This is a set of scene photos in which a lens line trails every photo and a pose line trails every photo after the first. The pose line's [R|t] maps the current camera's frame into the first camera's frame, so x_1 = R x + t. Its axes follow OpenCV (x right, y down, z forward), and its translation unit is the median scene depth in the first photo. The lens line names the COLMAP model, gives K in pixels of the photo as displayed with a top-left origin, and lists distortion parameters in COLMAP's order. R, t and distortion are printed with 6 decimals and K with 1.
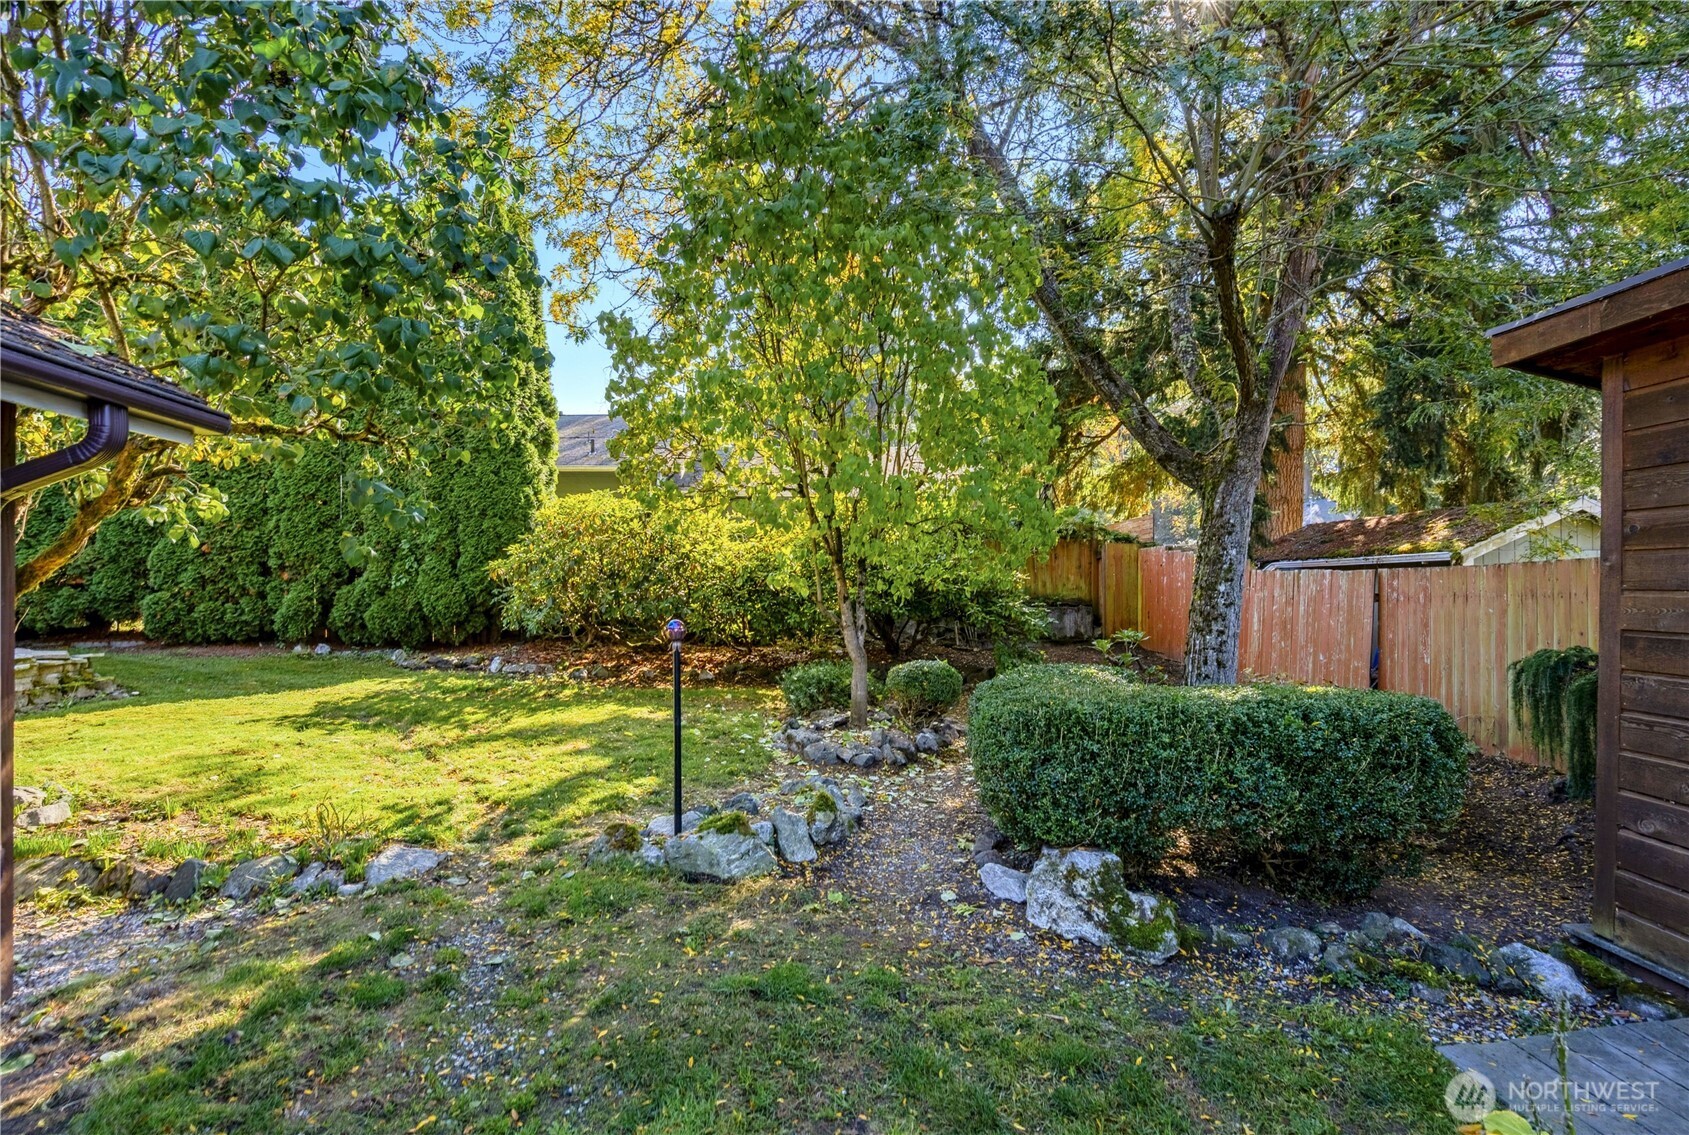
lens RADIAL K [[774.5, 0, 844.8], [0, 774.5, 578.8], [0, 0, 1]] dist [-0.000053, 0.000030]
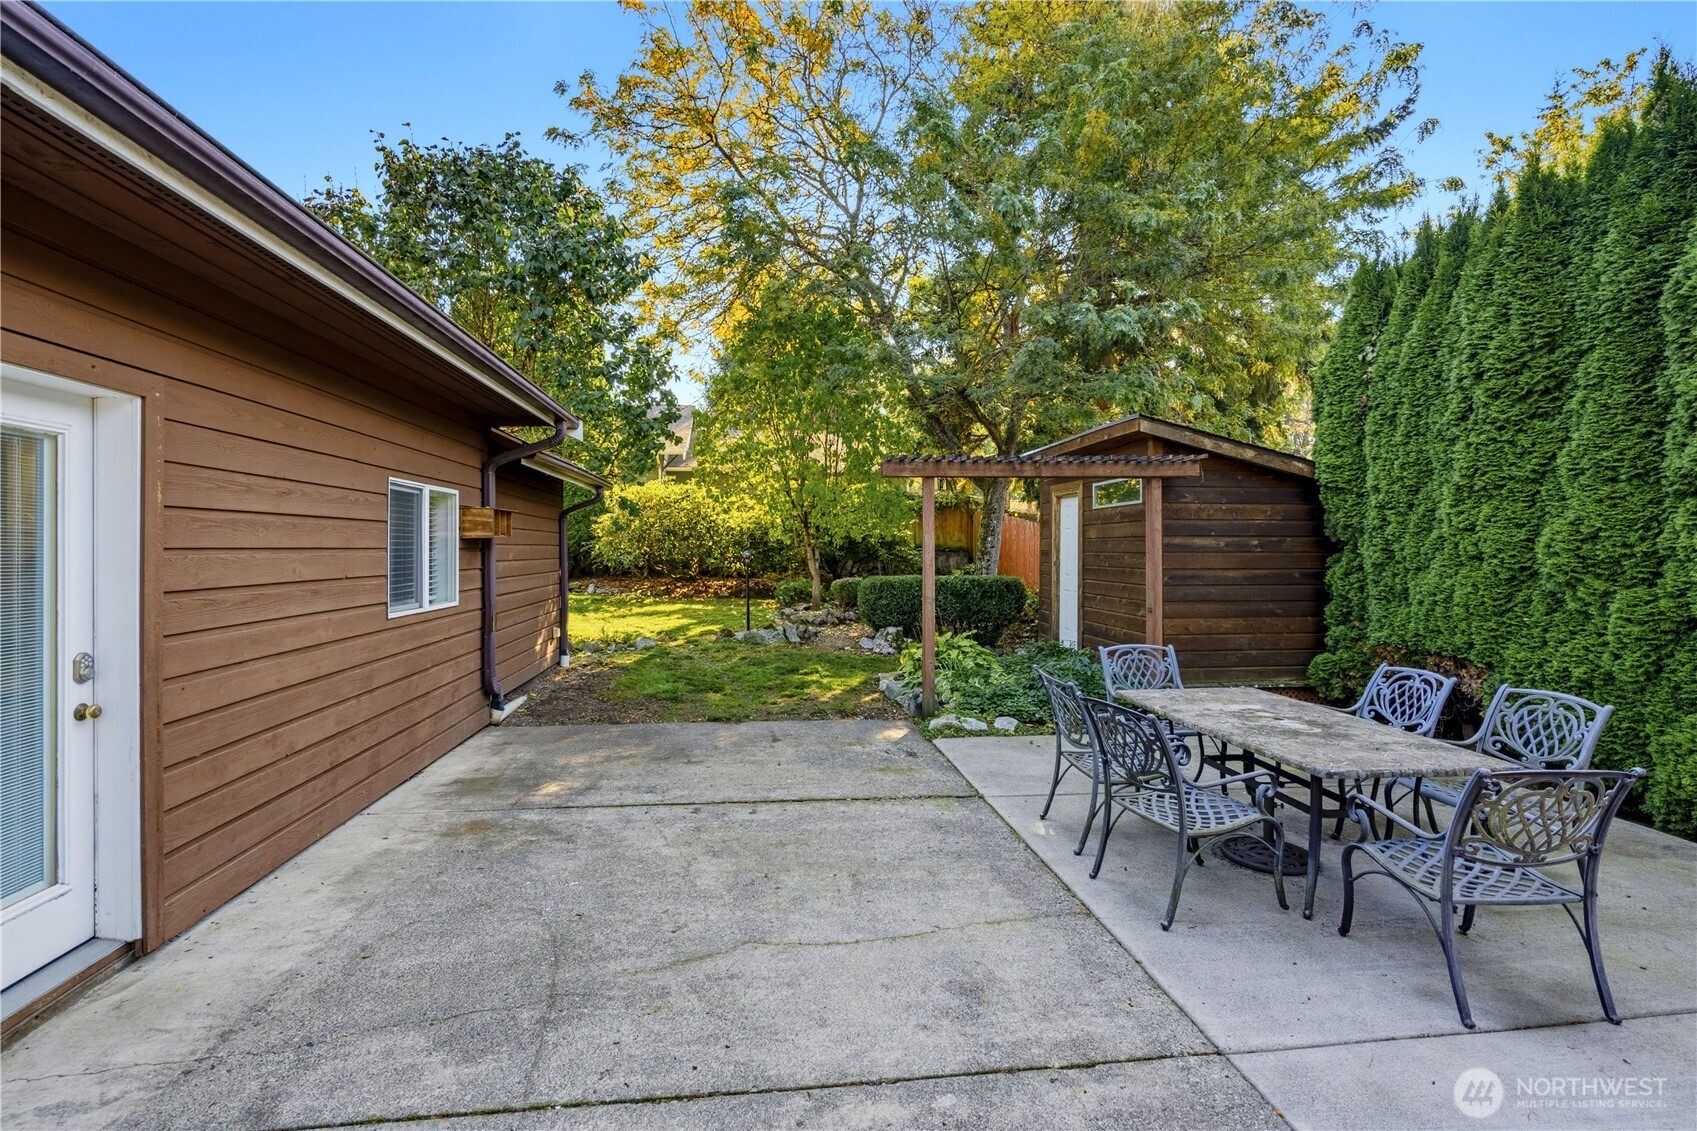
lens RADIAL K [[778.2, 0, 846.7], [0, 778.2, 552.5], [0, 0, 1]] dist [-0.000053, 0.000030]
pose [[0.998464, -0.004064, 0.055256, -0.011851], [0.002715, 0.999697, 0.024463, -0.003470], [-0.055339, -0.024276, 0.998172, -0.898330]]
